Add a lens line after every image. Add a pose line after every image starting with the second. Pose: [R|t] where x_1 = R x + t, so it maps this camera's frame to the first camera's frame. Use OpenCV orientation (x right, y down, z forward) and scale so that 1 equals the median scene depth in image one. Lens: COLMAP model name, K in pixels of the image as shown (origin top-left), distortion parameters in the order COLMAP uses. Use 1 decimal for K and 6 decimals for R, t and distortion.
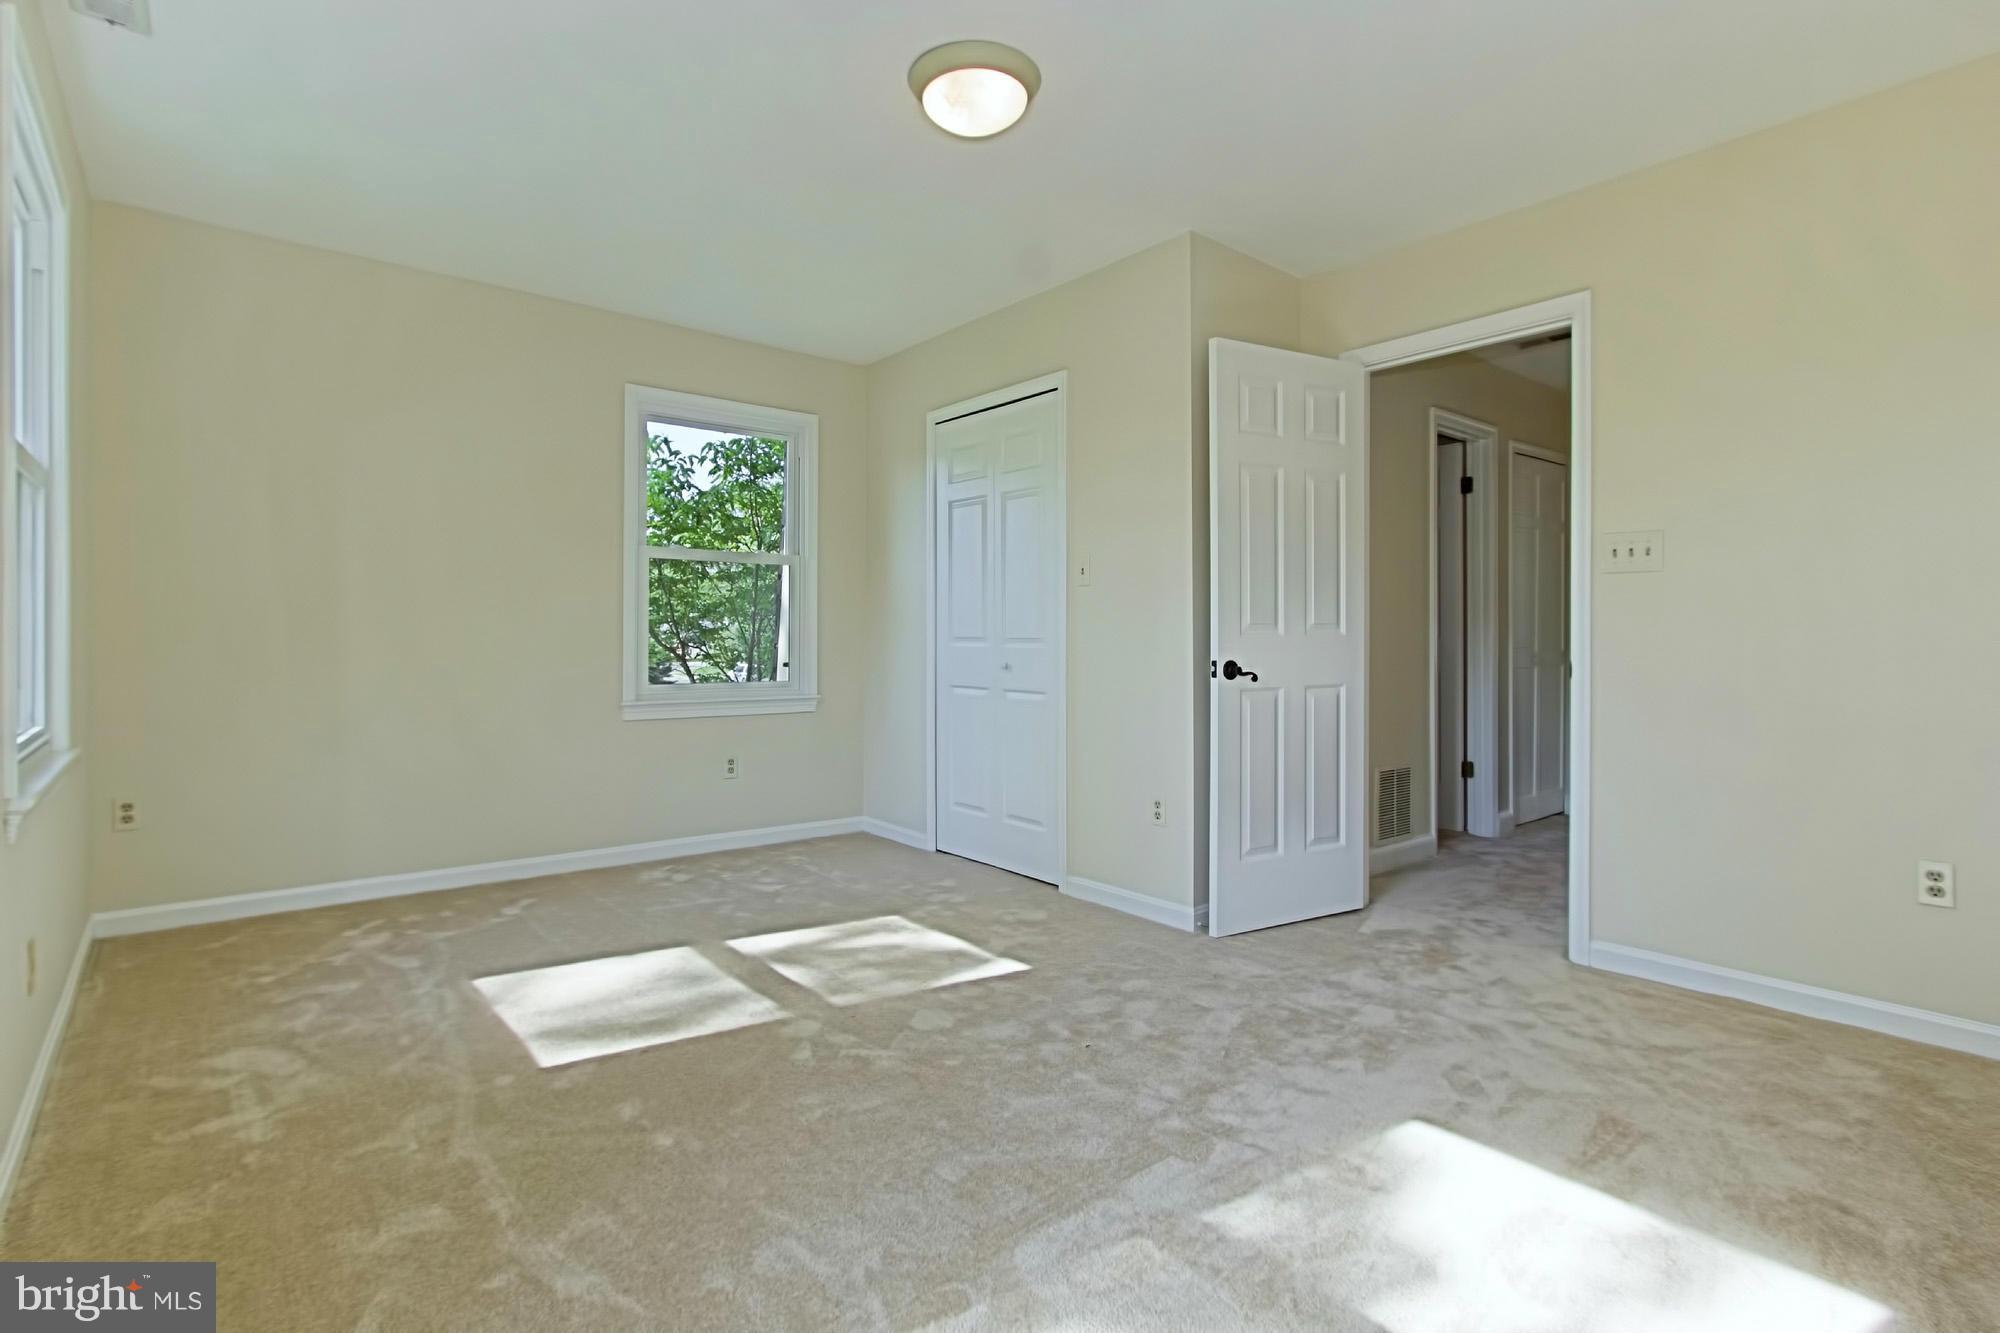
lens RADIAL K [[942.6, 0, 981.0], [0, 942.6, 633.5], [0, 0, 1]] dist [0.001254, 0.001168]
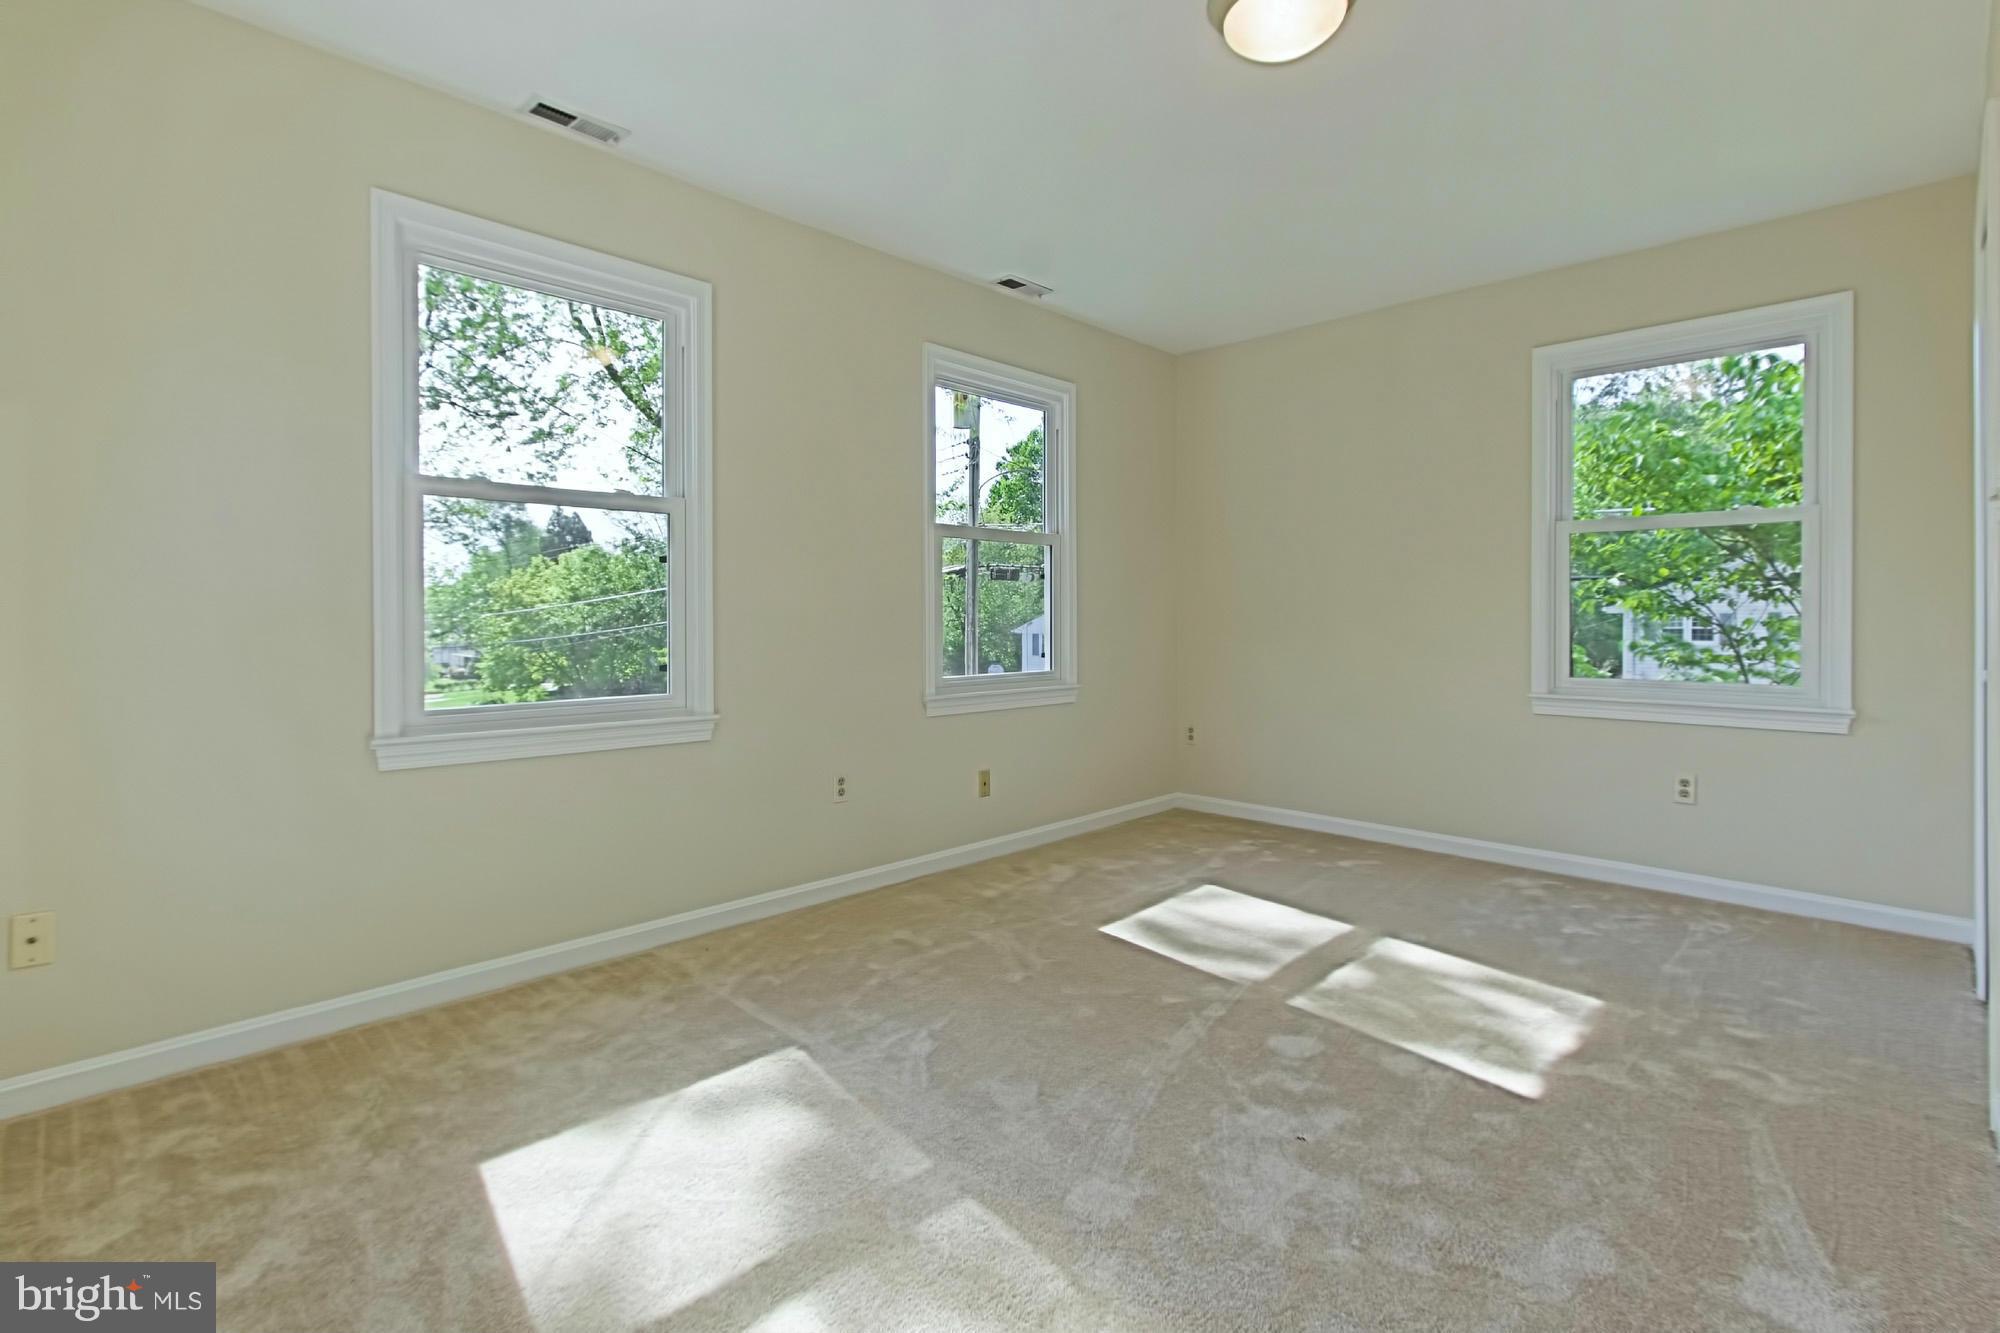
lens RADIAL K [[942.6, 0, 981.0], [0, 942.6, 633.5], [0, 0, 1]] dist [0.001254, 0.001168]
pose [[0.088841, 0.011370, -0.995981, 0.687421], [0.013153, 0.999834, 0.012587, -0.007036], [0.995959, -0.014218, 0.088676, 0.511619]]
